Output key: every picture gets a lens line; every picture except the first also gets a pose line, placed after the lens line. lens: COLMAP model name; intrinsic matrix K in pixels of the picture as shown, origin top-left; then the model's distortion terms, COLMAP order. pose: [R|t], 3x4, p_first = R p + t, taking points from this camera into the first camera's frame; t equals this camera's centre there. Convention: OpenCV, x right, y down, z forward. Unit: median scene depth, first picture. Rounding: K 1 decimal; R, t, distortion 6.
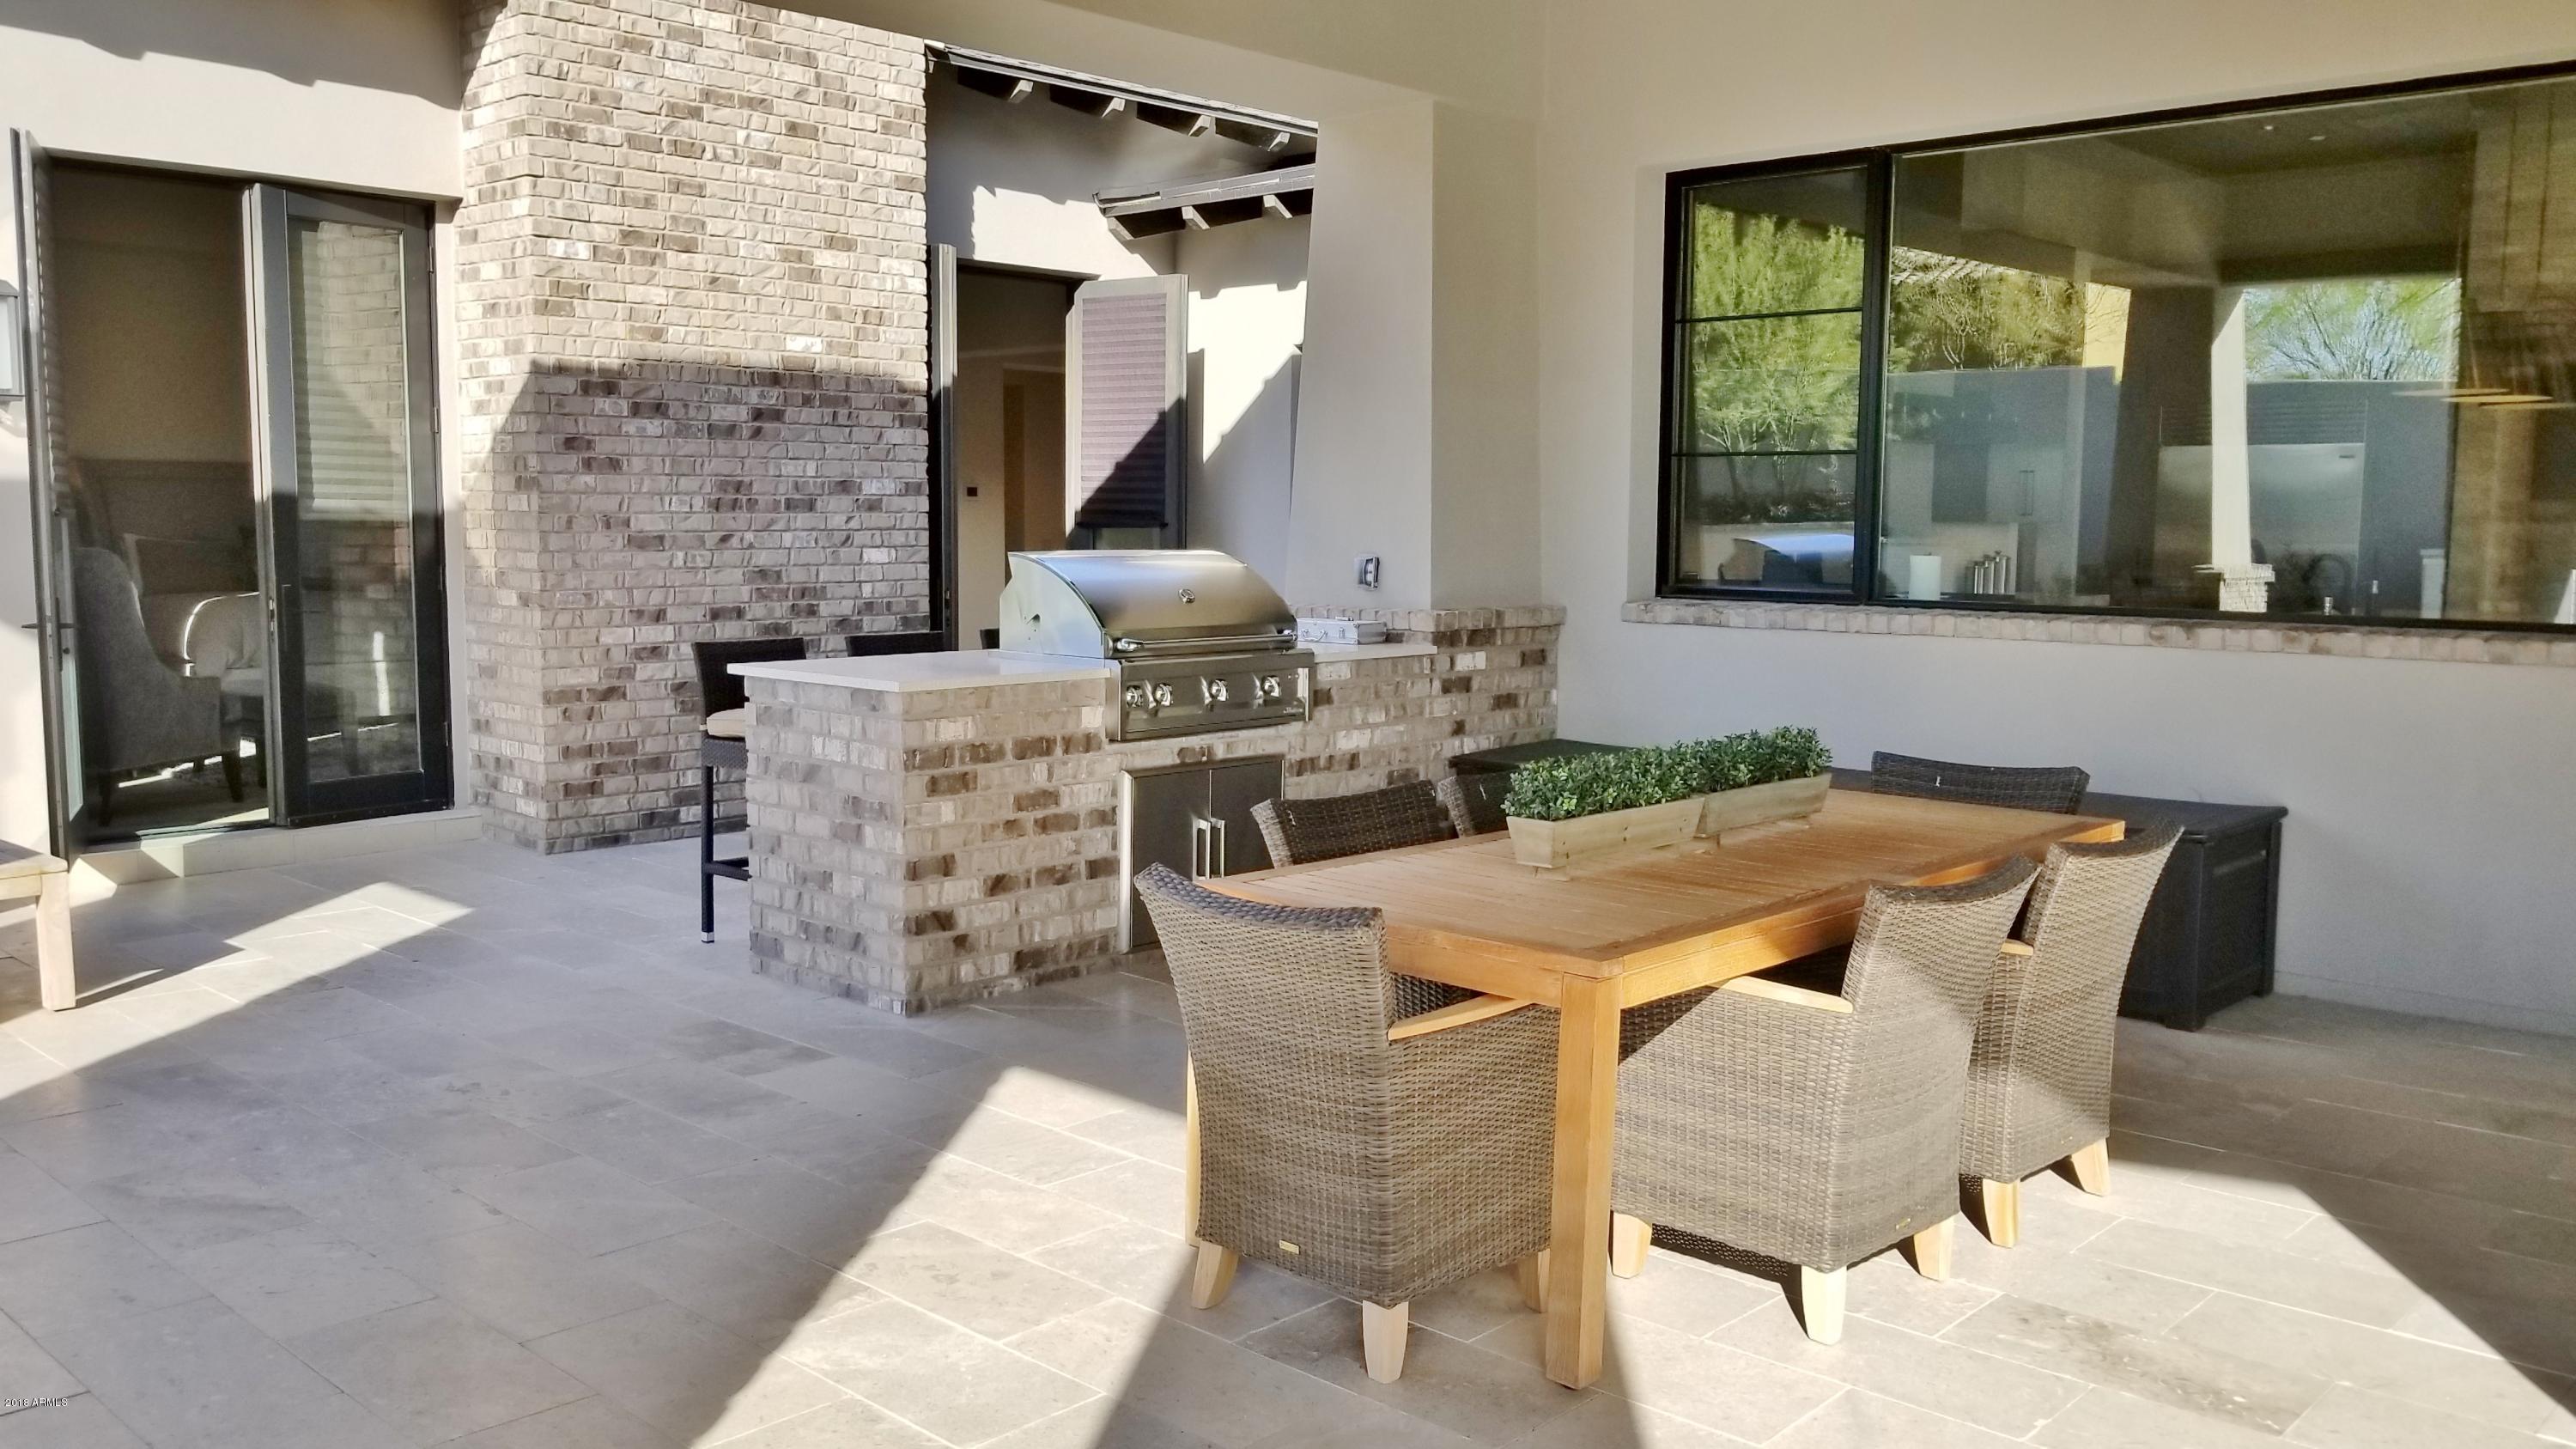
lens RADIAL K [[2081.5, 0, 1295.1], [0, 2081.5, 731.4], [0, 0, 1]] dist [0.001613, -0.010594]
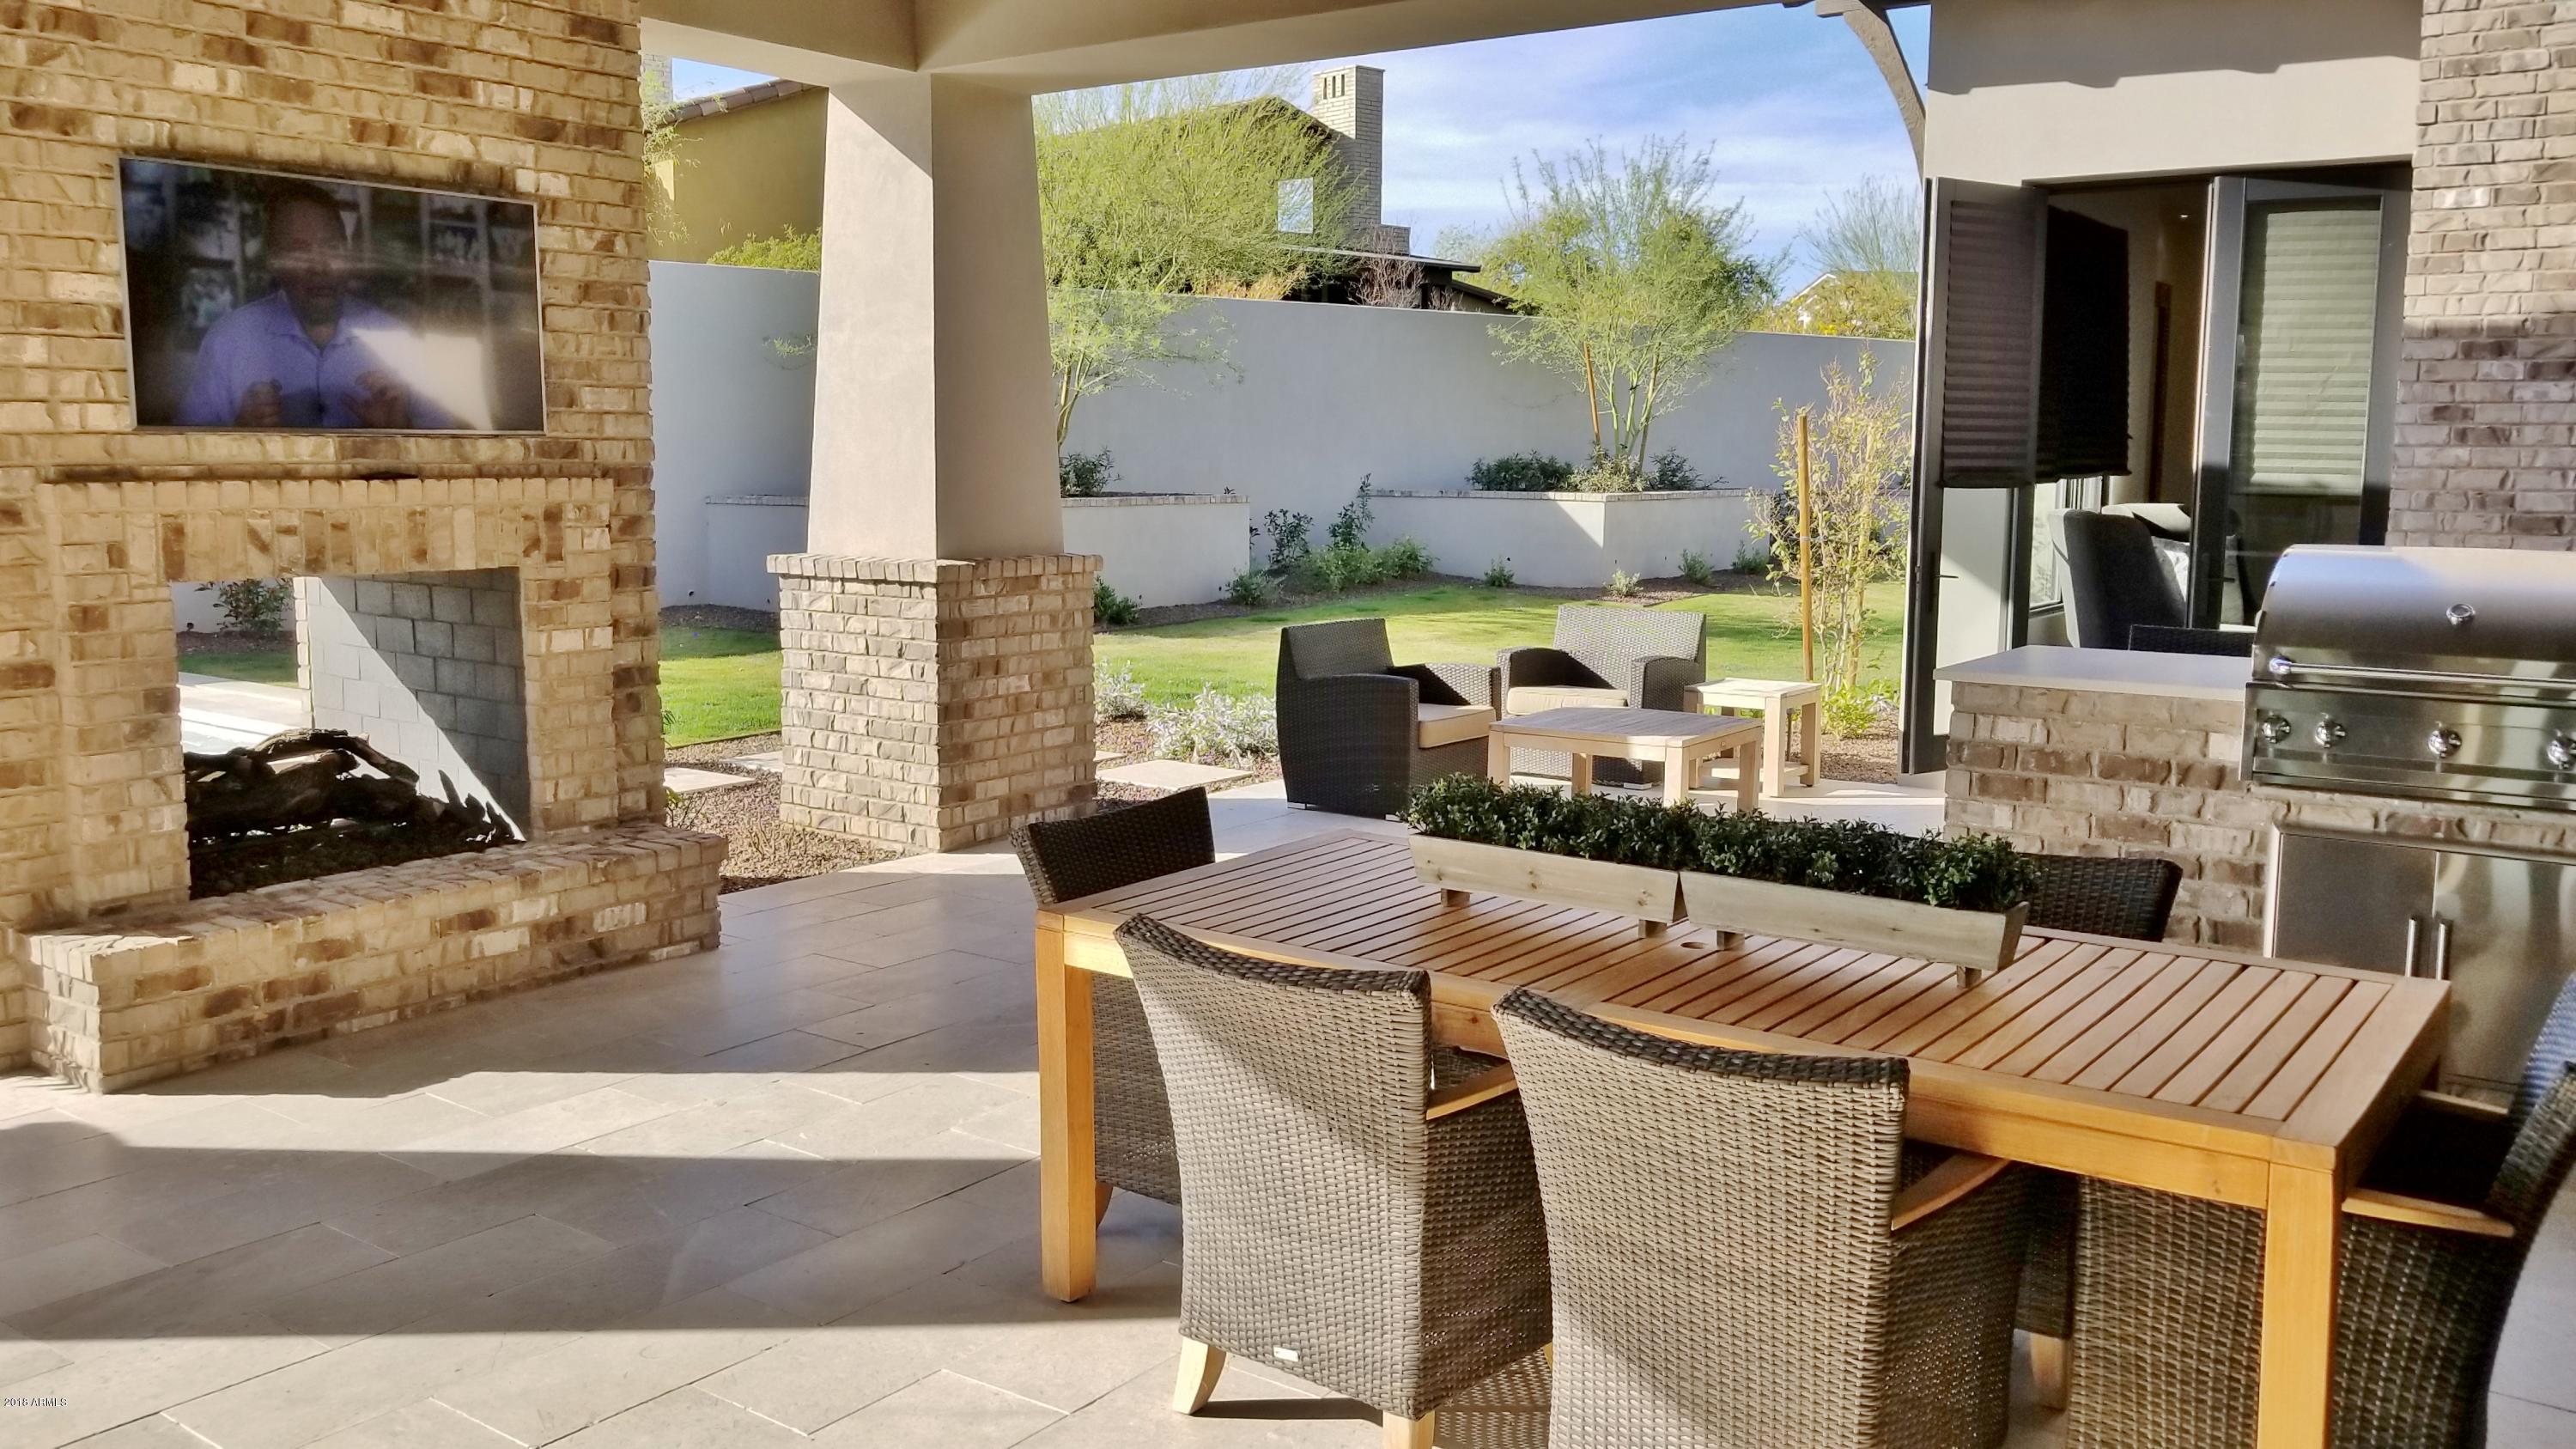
lens RADIAL K [[2081.5, 0, 1295.6], [0, 2081.5, 714.0], [0, 0, 1]] dist [0.001613, -0.010594]
pose [[0.115029, 0.119552, -0.986142, 0.506114], [-0.109302, 0.988227, 0.107055, -0.051180], [0.987330, 0.095473, 0.126742, 0.403513]]
